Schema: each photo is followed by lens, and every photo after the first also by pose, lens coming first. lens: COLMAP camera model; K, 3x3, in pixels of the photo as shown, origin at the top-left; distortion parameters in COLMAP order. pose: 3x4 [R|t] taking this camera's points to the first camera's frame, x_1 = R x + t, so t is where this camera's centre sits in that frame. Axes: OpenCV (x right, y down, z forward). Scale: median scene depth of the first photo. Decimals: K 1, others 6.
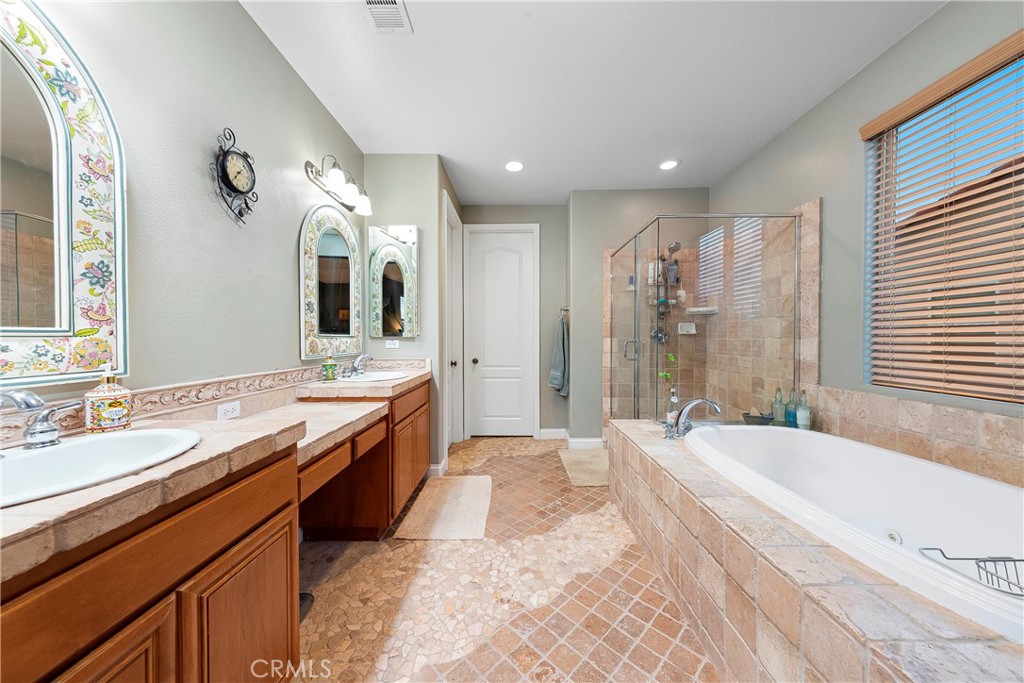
lens RADIAL K [[343.0, 0, 514.6], [0, 343.0, 342.3], [0, 0, 1]] dist [0.006633, -0.000357]
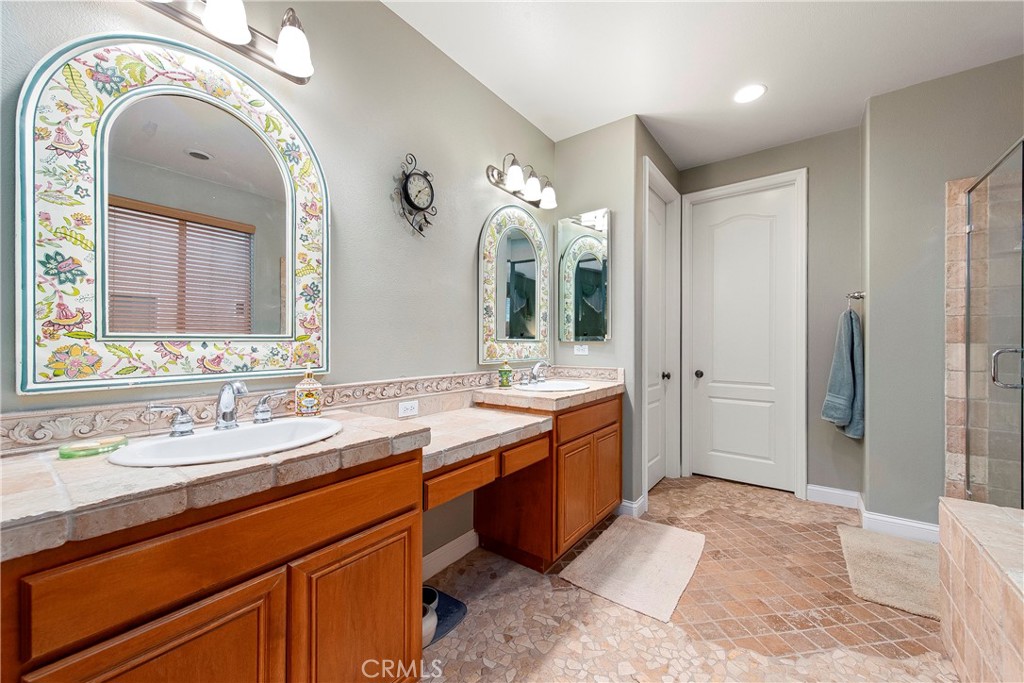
lens RADIAL K [[393.2, 0, 510.6], [0, 393.2, 343.0], [0, 0, 1]] dist [0.007806, -0.000583]
pose [[0.804112, 0.002945, -0.594471, 0.137092], [-0.009871, 0.999916, -0.008399, -0.002706], [0.594397, 0.012622, 0.804073, 0.136431]]
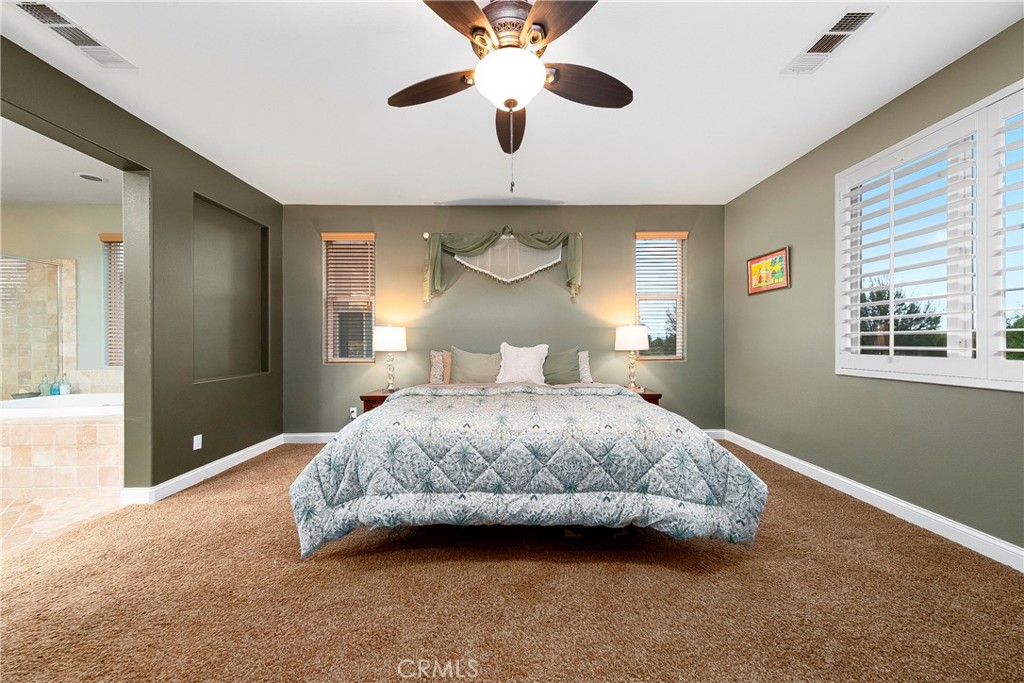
lens RADIAL K [[343.0, 0, 507.9], [0, 343.0, 343.3], [0, 0, 1]] dist [0.006633, -0.000357]
pose [[-0.012893, 0.003226, 0.999912, -0.986792], [0.015750, 0.999871, -0.003023, 0.036601], [-0.999793, 0.015709, -0.012942, -1.280105]]
